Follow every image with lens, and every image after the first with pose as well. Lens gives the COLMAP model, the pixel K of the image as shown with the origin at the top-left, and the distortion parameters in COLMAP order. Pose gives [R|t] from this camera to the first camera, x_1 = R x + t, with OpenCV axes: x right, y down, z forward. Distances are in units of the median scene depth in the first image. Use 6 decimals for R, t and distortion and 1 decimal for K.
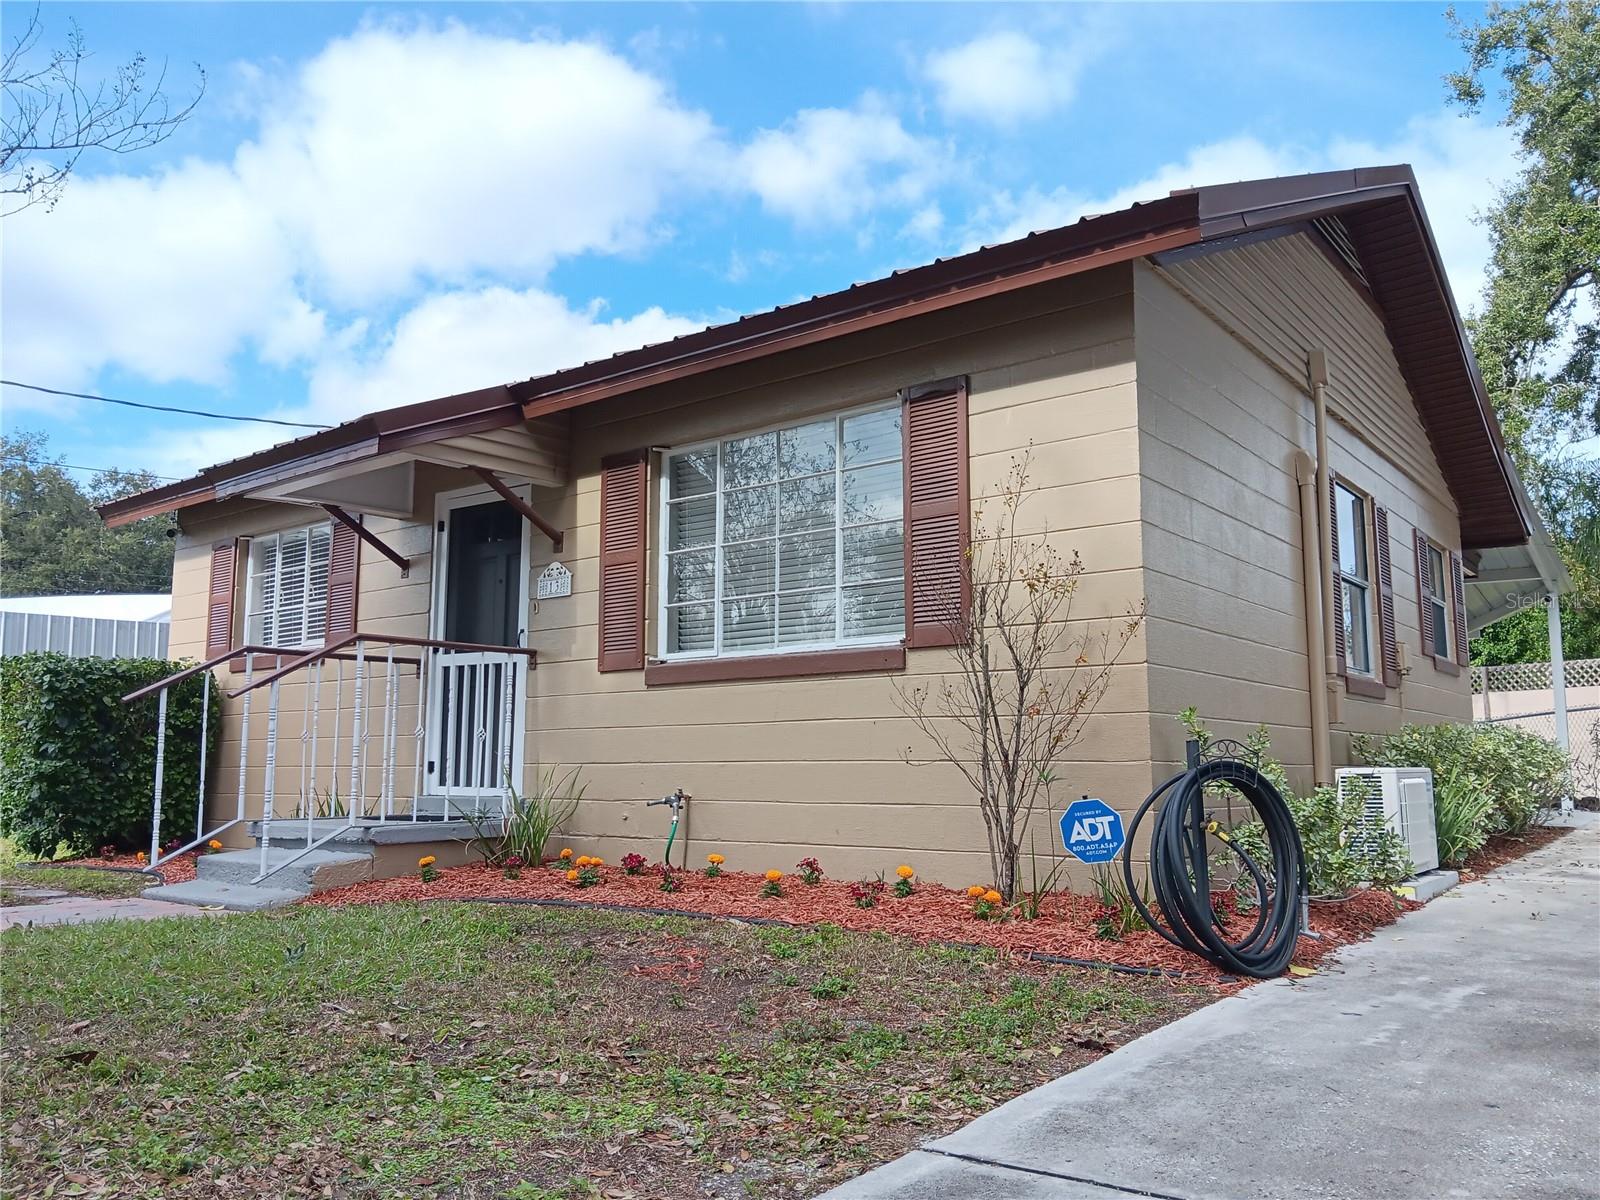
lens RADIAL K [[1263.1, 0, 797.0], [0, 1263.1, 601.3], [0, 0, 1]] dist [0.061594, -0.129957]
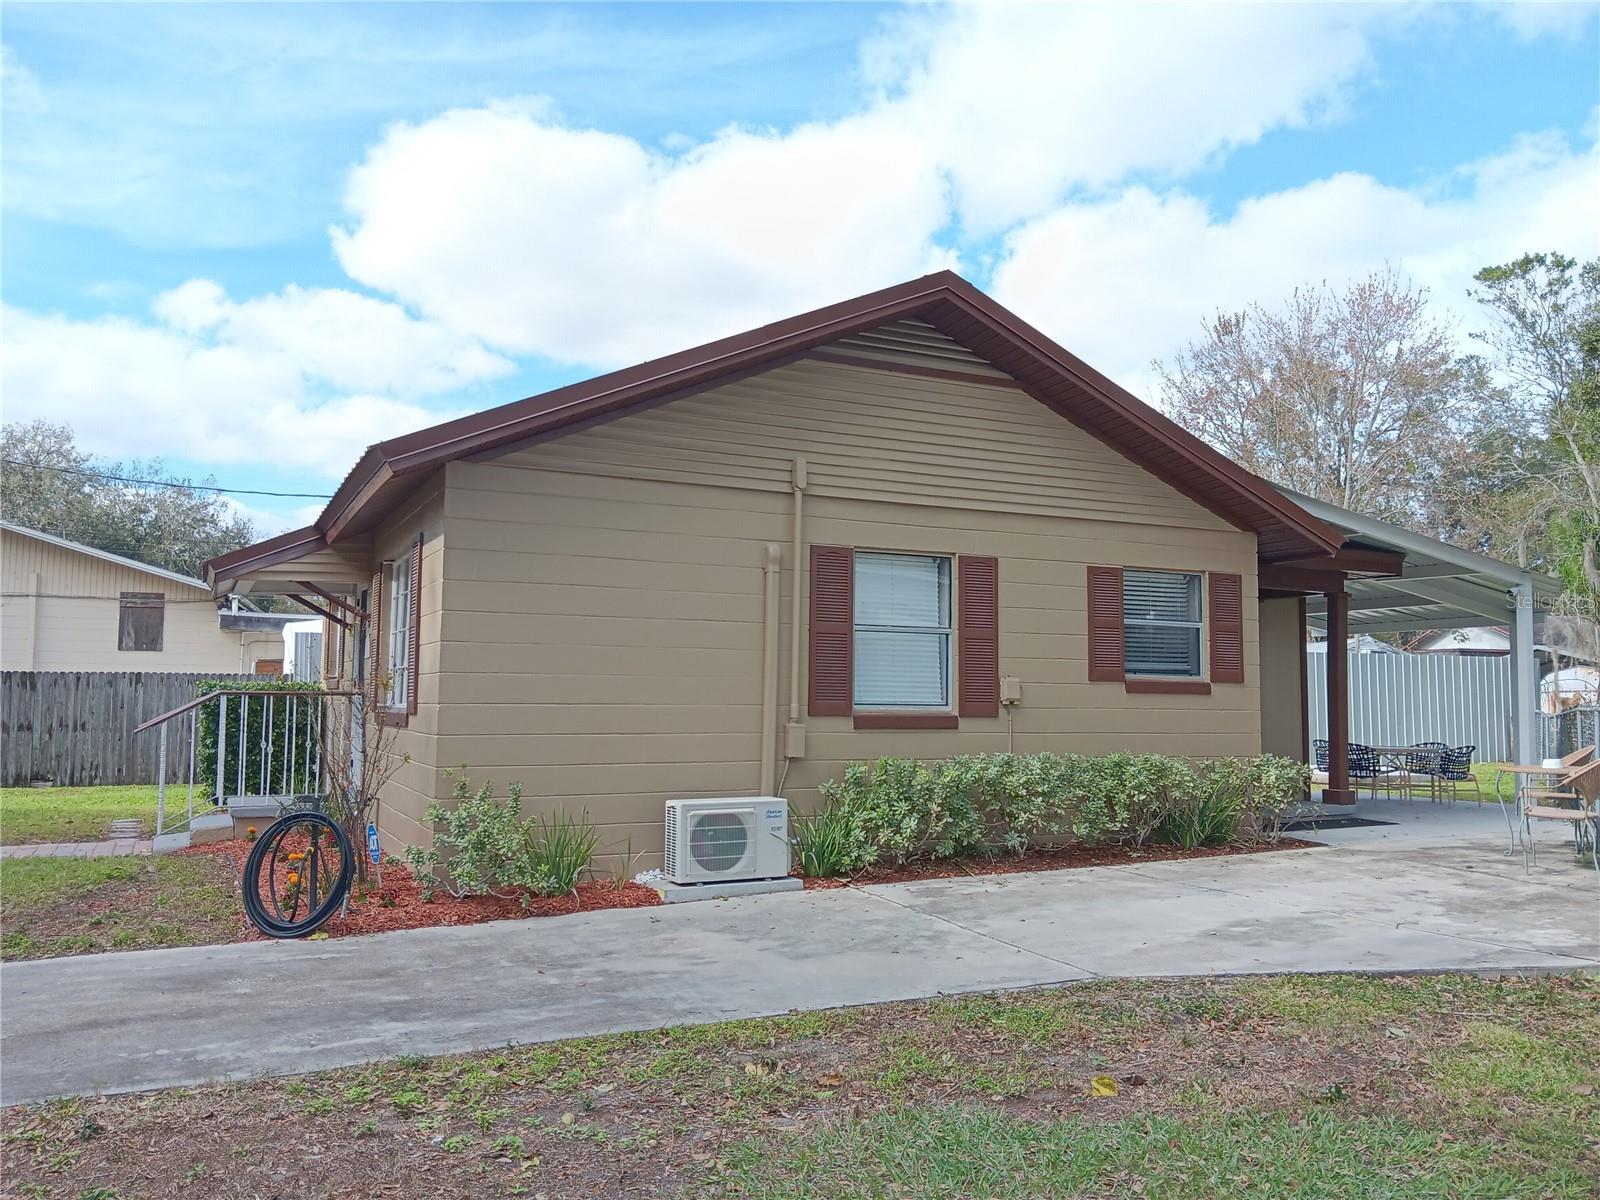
lens RADIAL K [[1263.1, 0, 797.0], [0, 1263.1, 601.3], [0, 0, 1]] dist [0.061594, -0.129957]
pose [[0.897984, -0.029928, -0.439010, 0.936751], [0.055237, 0.997459, 0.044987, -0.109667], [0.436548, -0.064647, 0.897355, -0.129724]]
